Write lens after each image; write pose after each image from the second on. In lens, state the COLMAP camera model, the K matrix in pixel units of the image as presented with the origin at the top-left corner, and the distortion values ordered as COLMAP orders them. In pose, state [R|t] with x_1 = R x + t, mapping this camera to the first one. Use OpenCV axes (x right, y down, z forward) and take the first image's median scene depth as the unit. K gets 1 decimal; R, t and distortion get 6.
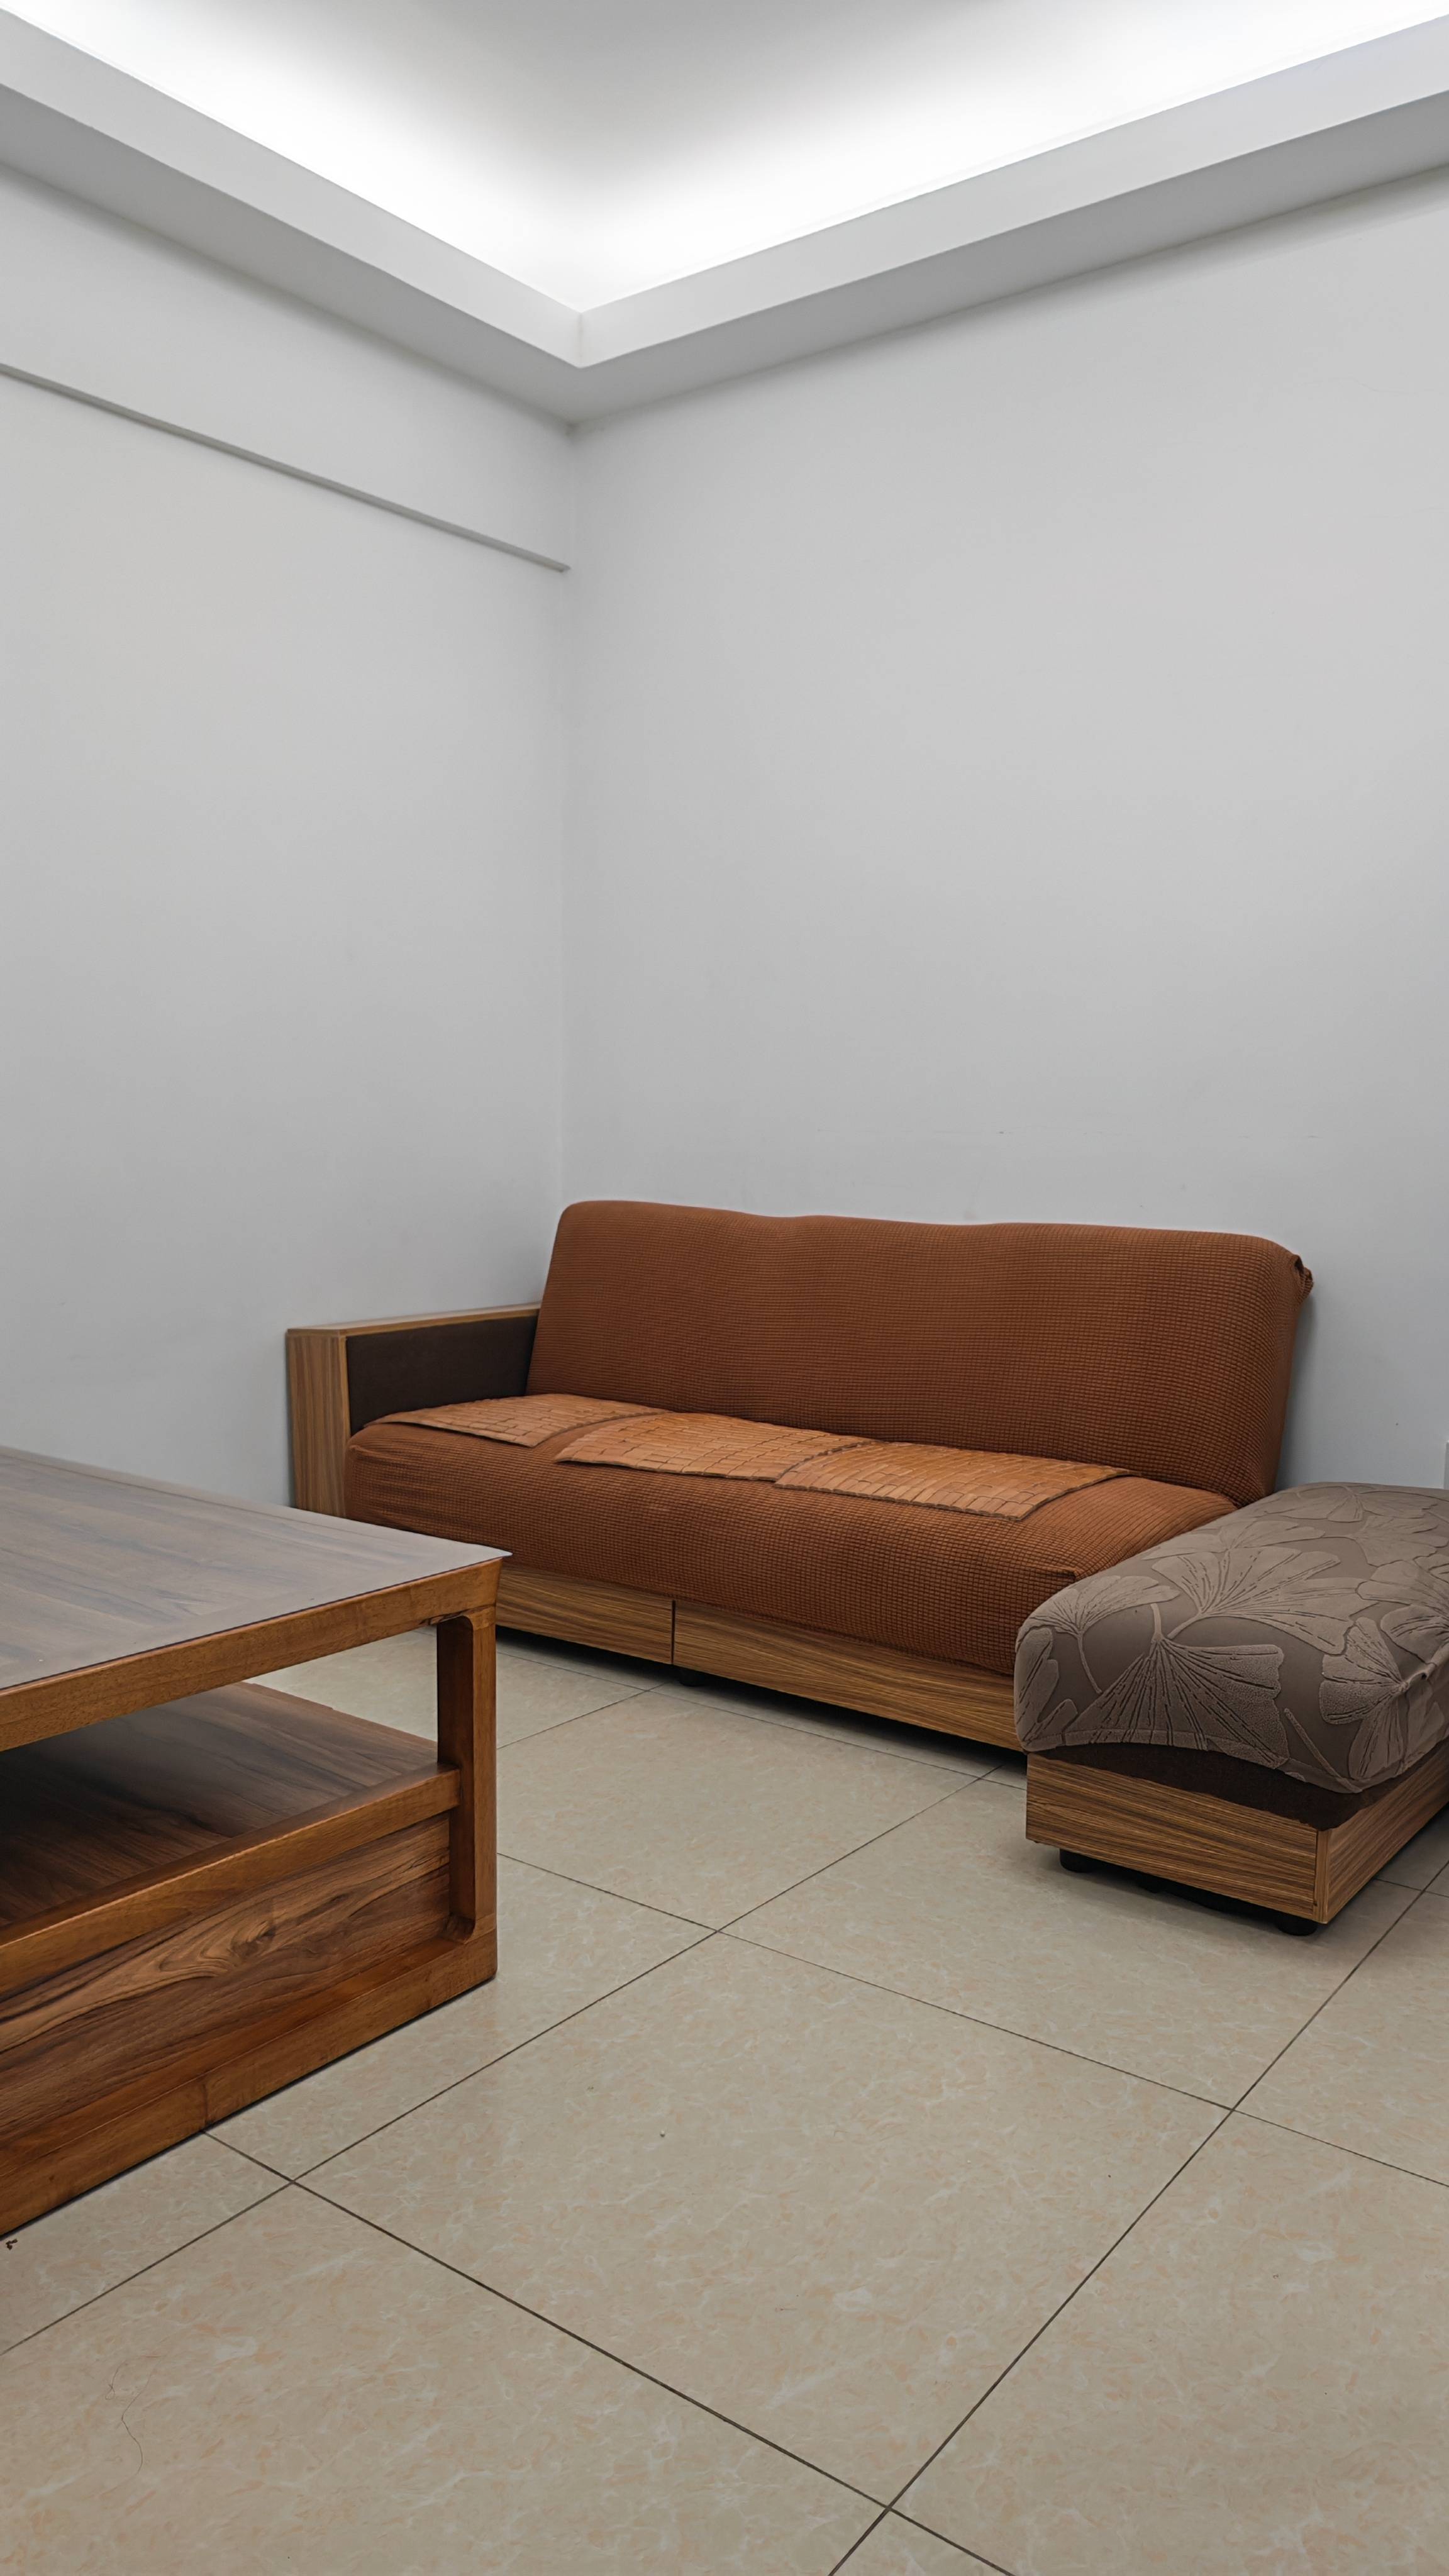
lens RADIAL K [[1786.2, 0, 724.5], [0, 1786.2, 1288.0], [0, 0, 1]] dist [0.002083, -0.002862]
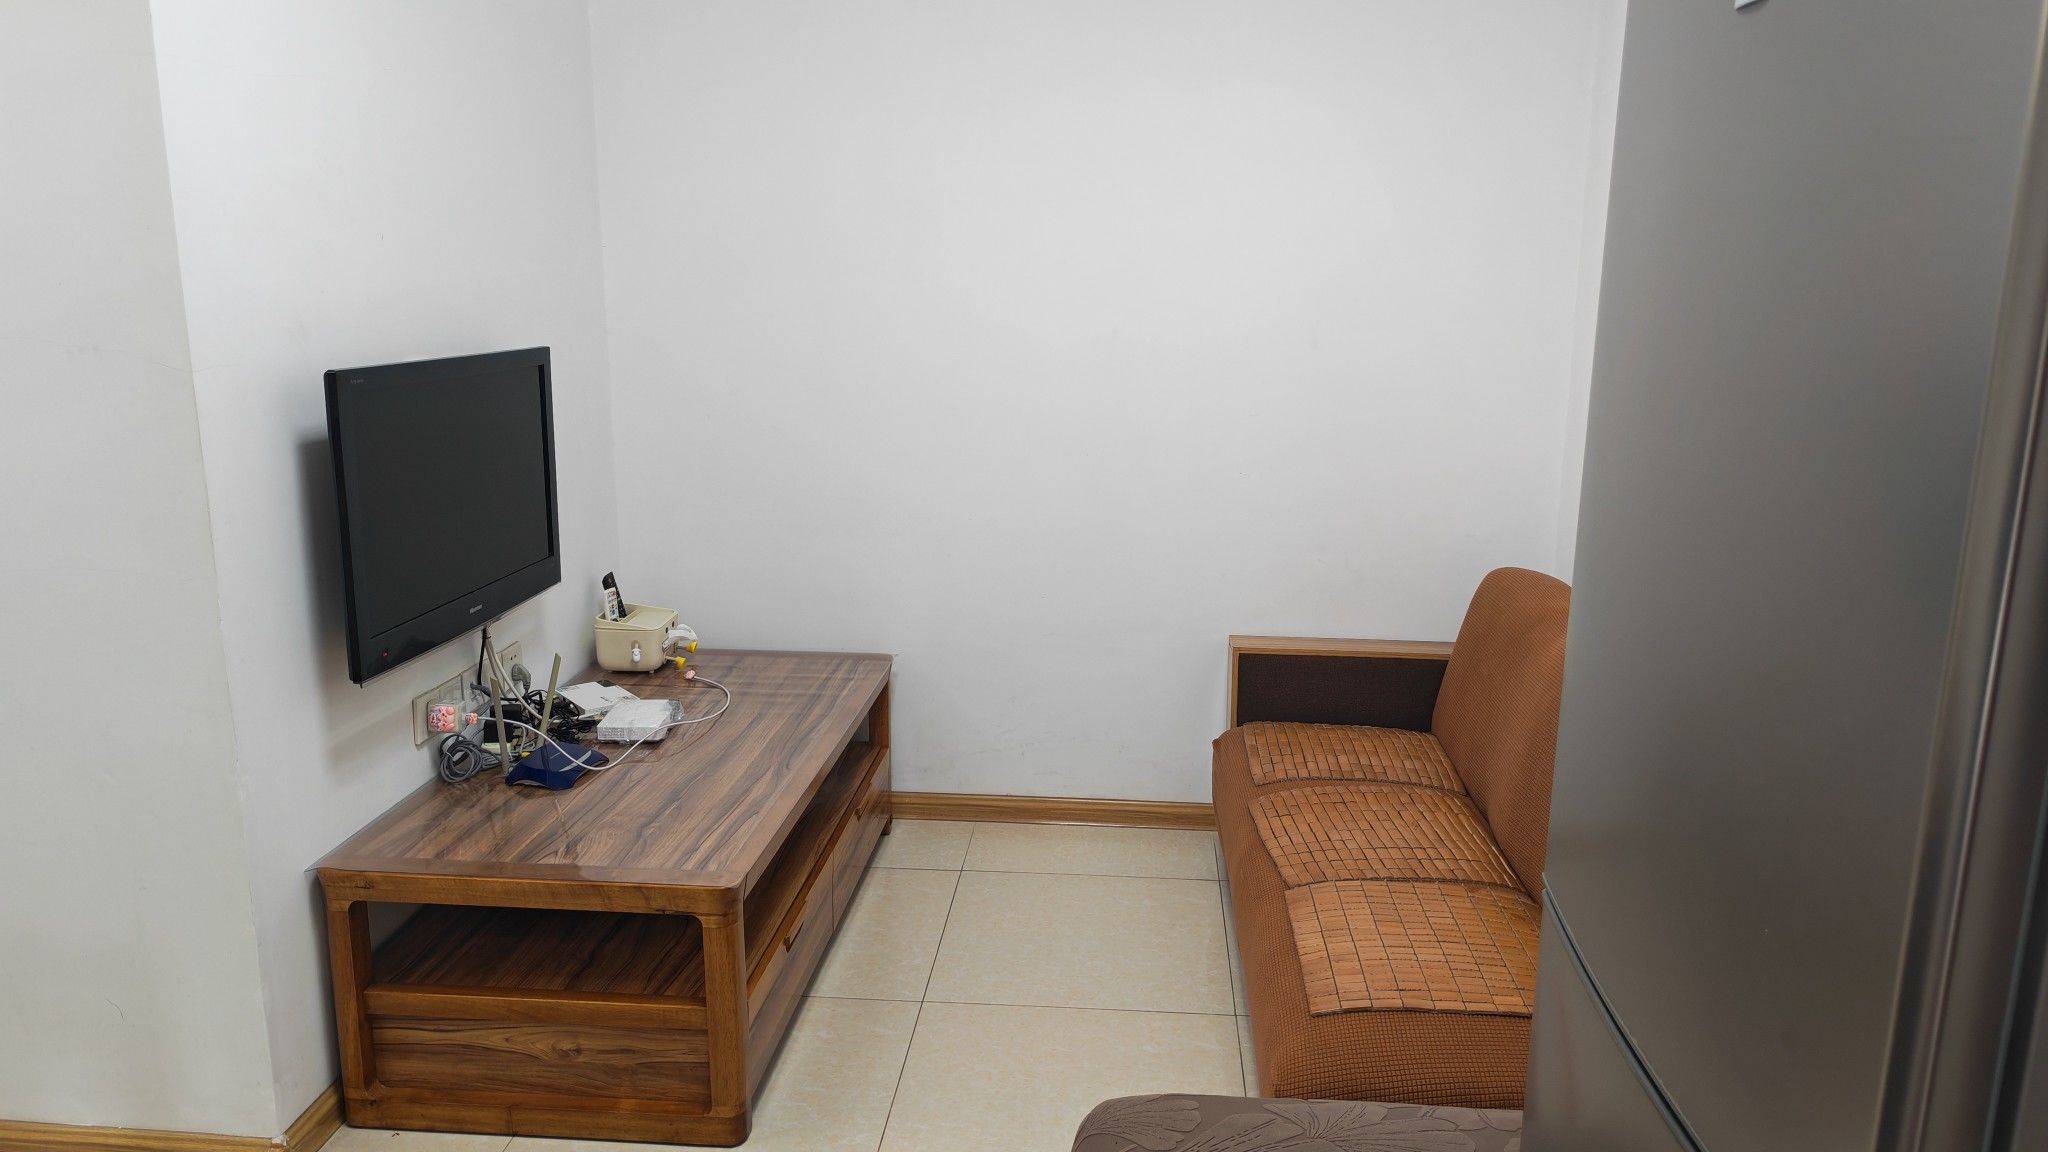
lens RADIAL K [[1420.1, 0, 1024.0], [0, 1420.1, 576.0], [0, 0, 1]] dist [0.002083, -0.002862]
pose [[0.561452, 0.181219, -0.807423, 0.853355], [-0.090433, 0.983319, 0.157814, -0.289585], [0.822553, -0.015587, 0.568474, 0.497607]]
